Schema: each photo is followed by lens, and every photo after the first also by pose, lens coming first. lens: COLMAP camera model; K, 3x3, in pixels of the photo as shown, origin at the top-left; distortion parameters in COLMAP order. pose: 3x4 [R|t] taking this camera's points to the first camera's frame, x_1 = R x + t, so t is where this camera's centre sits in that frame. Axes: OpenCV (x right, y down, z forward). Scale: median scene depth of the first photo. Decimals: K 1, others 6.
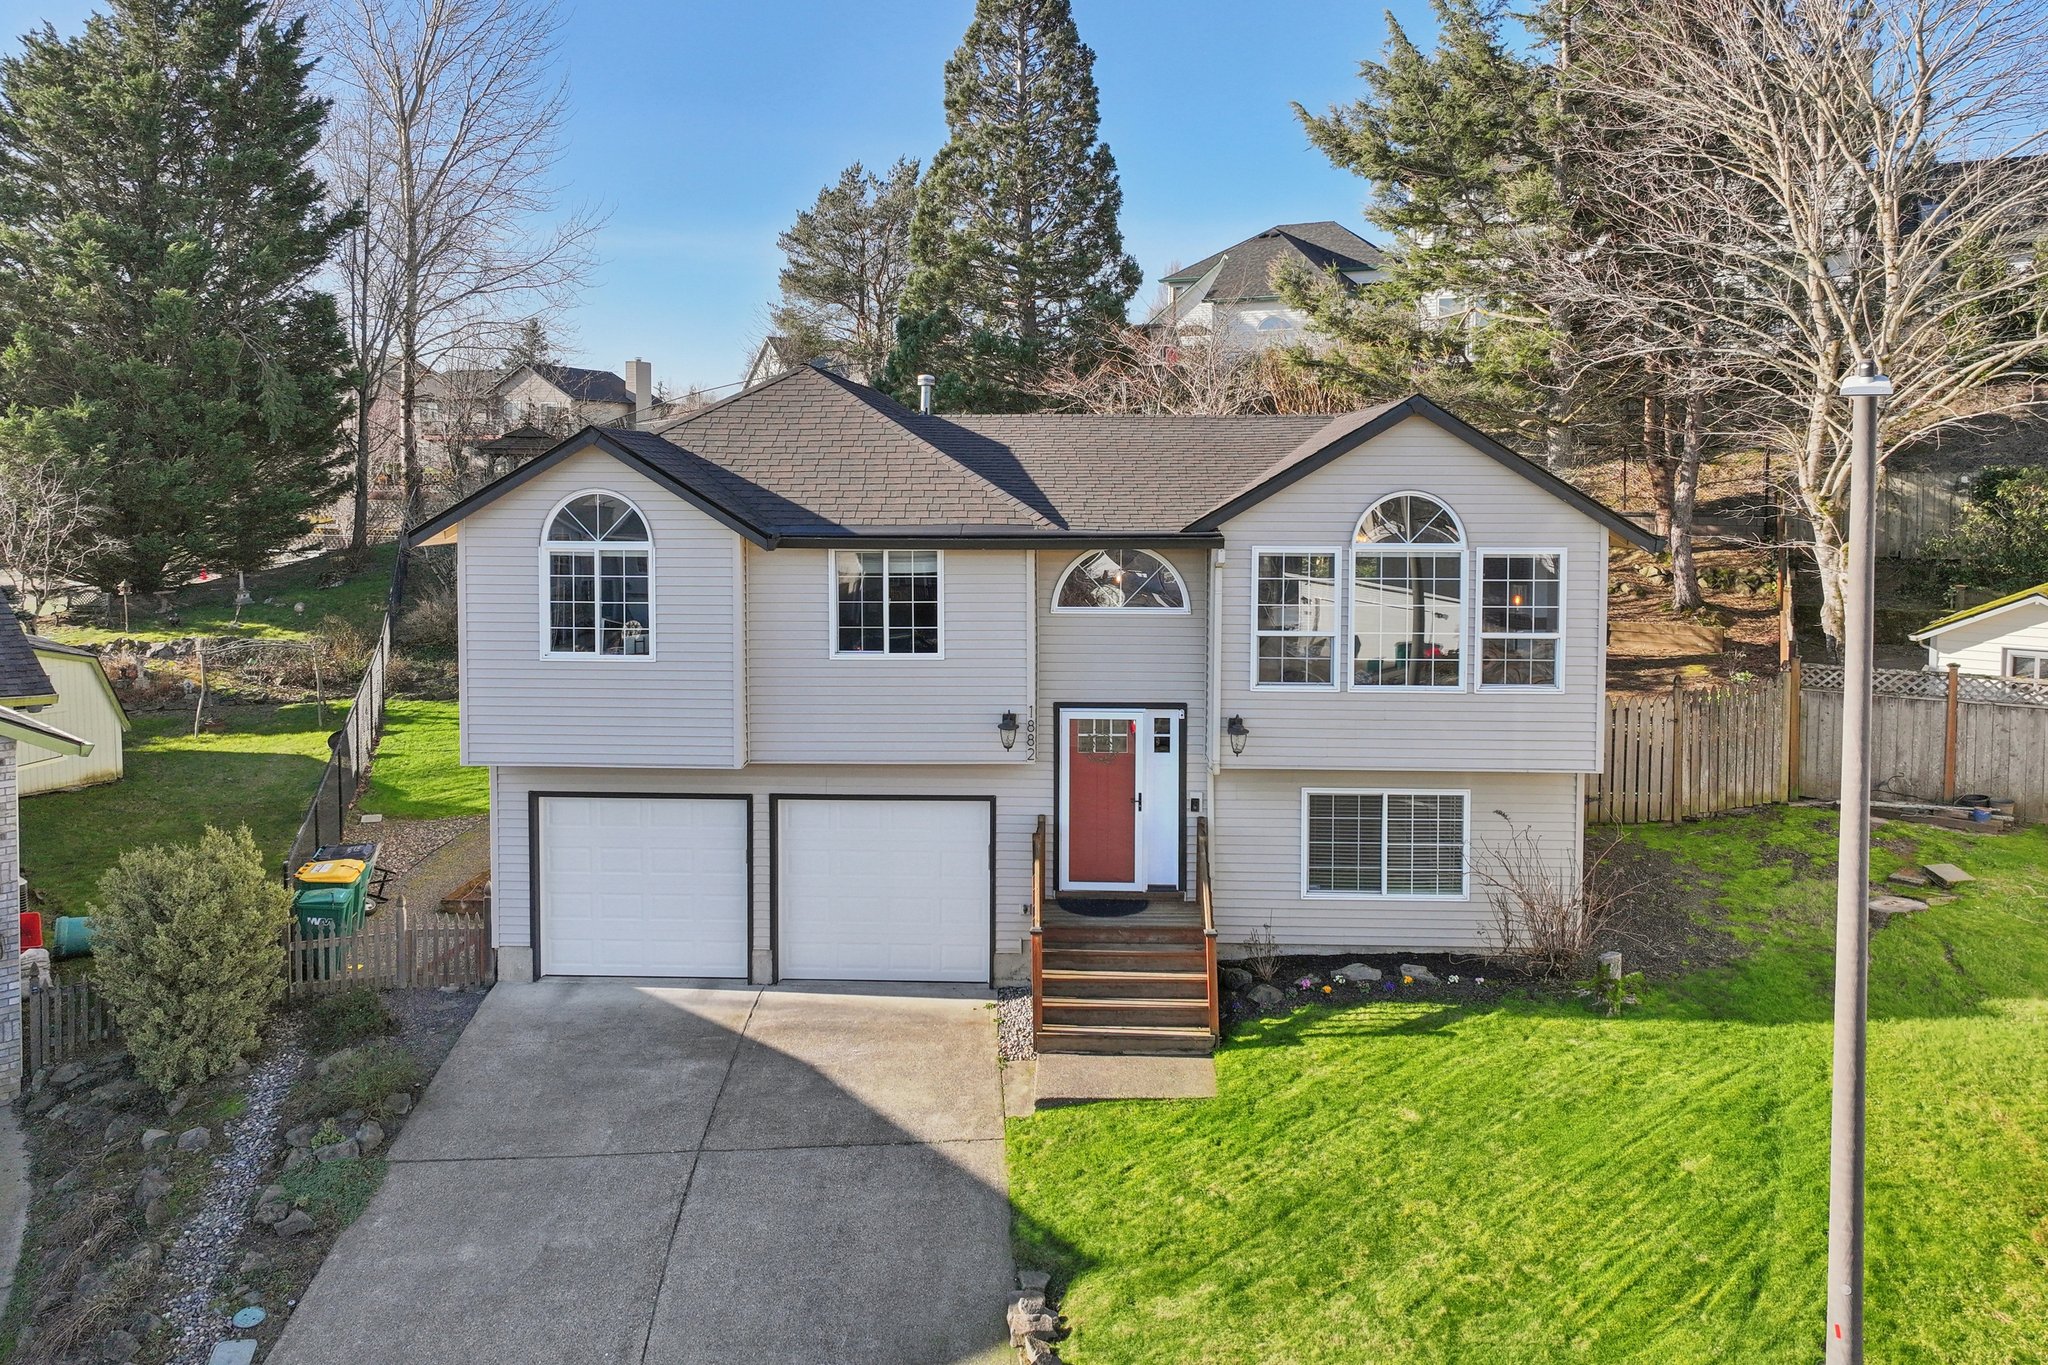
lens RADIAL K [[1499.6, 0, 1036.7], [0, 1499.6, 542.8], [0, 0, 1]] dist [-0.003971, 0.012898]
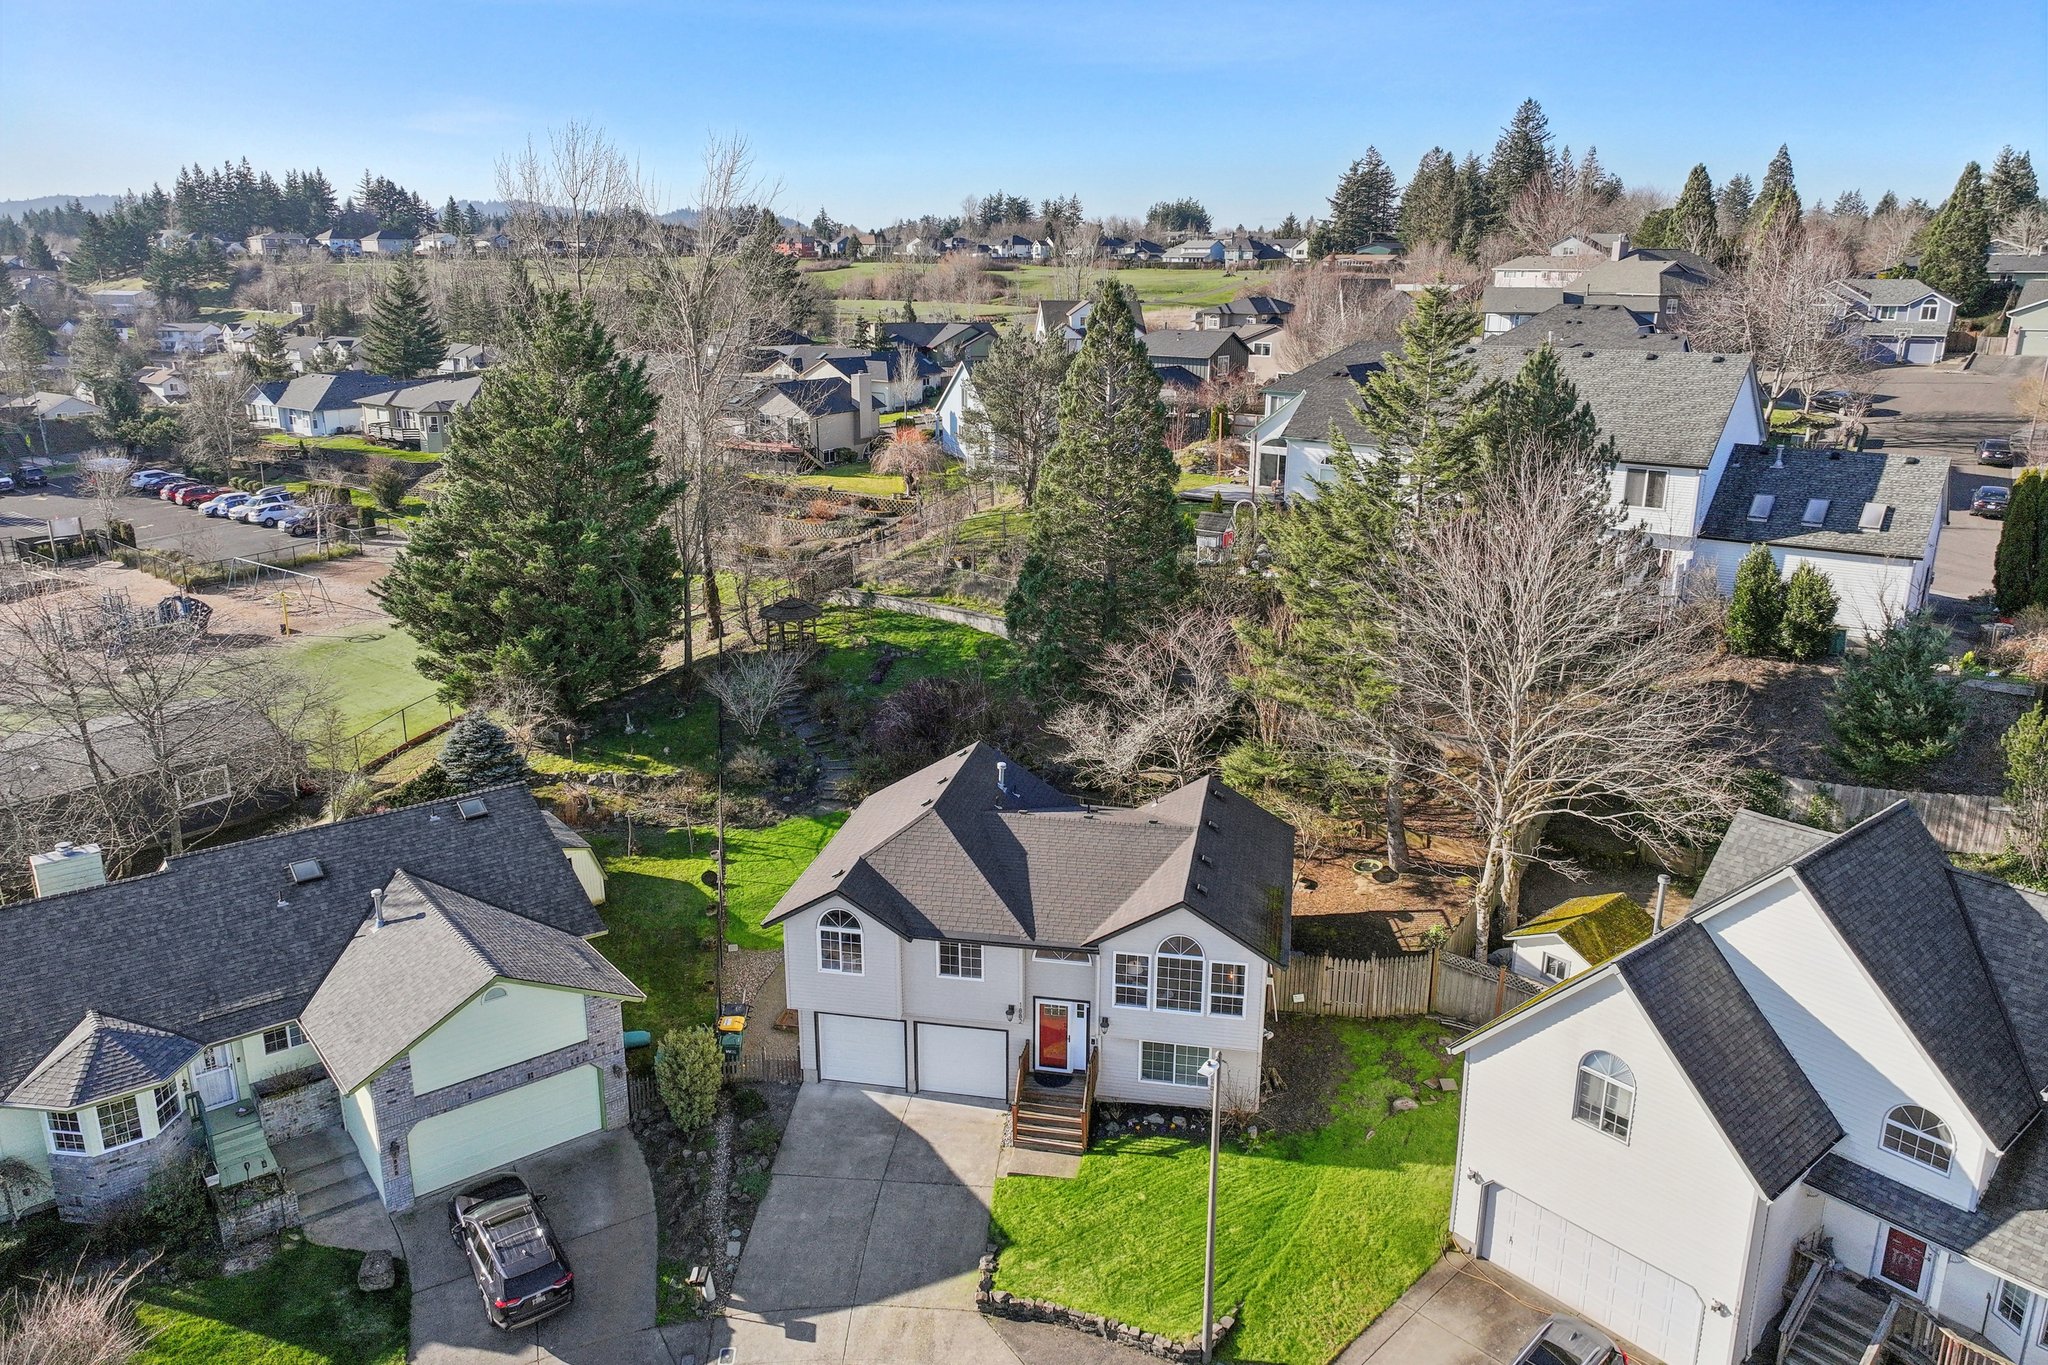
lens RADIAL K [[1442.7, 0, 1022.8], [0, 1442.7, 688.5], [0, 0, 1]] dist [-0.002590, 0.012450]
pose [[0.987793, 0.041369, -0.150178, 0.326611], [-0.004012, 0.970526, 0.240963, -0.935387], [0.155721, -0.237419, 0.958845, -1.073073]]
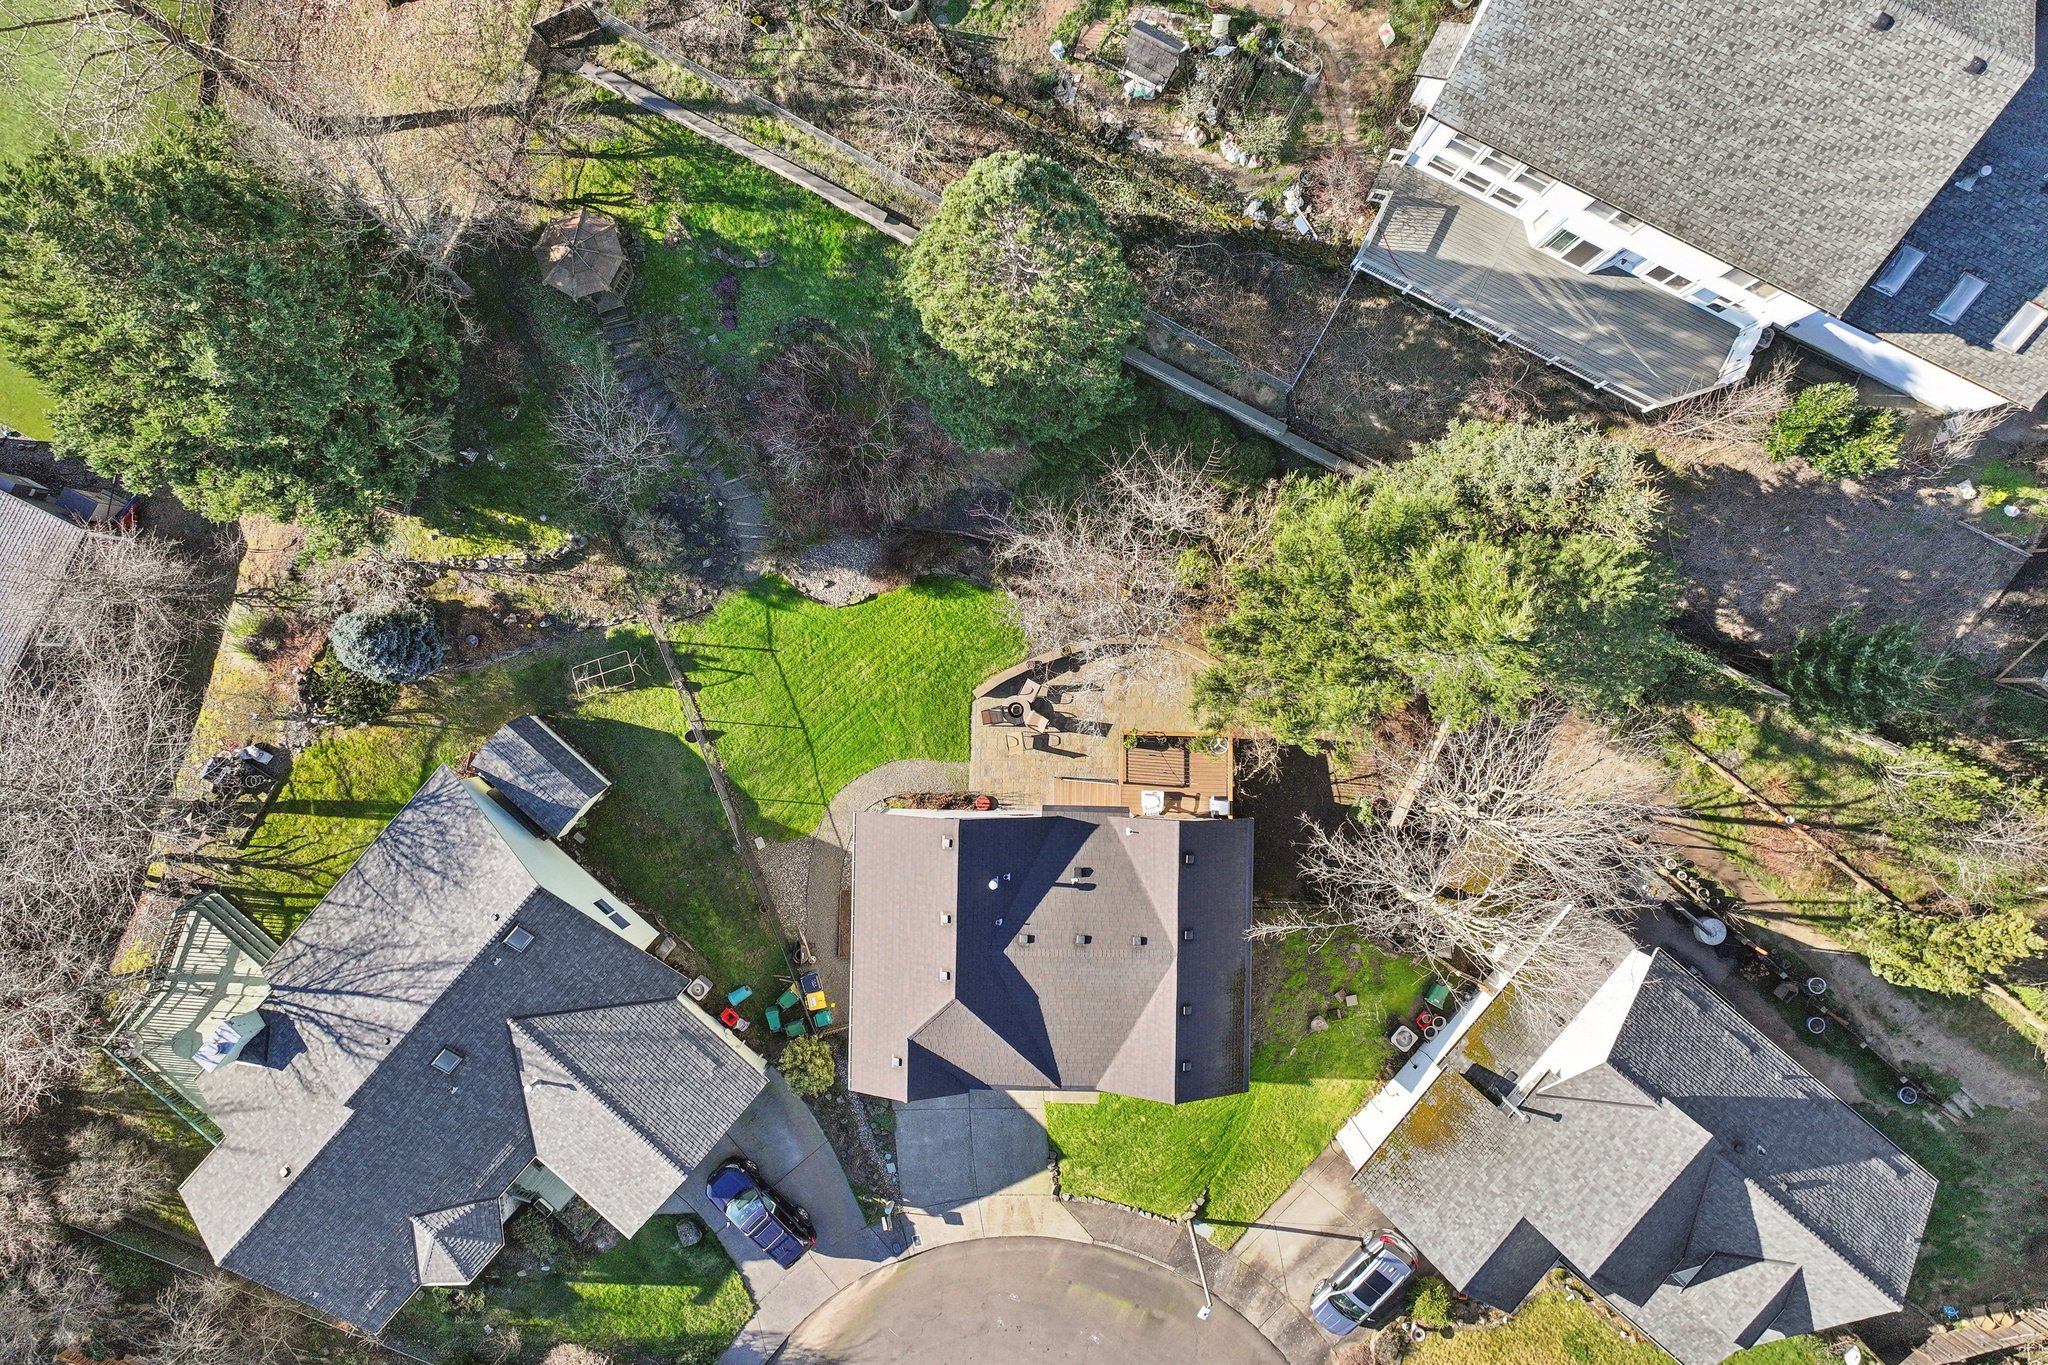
lens RADIAL K [[1442.7, 0, 1022.8], [0, 1442.7, 688.5], [0, 0, 1]] dist [-0.002590, 0.012450]
pose [[0.999540, -0.019607, -0.023150, 0.027719], [0.023834, 0.035412, 0.999089, -3.064920], [-0.018770, -0.999180, 0.035863, 1.729198]]
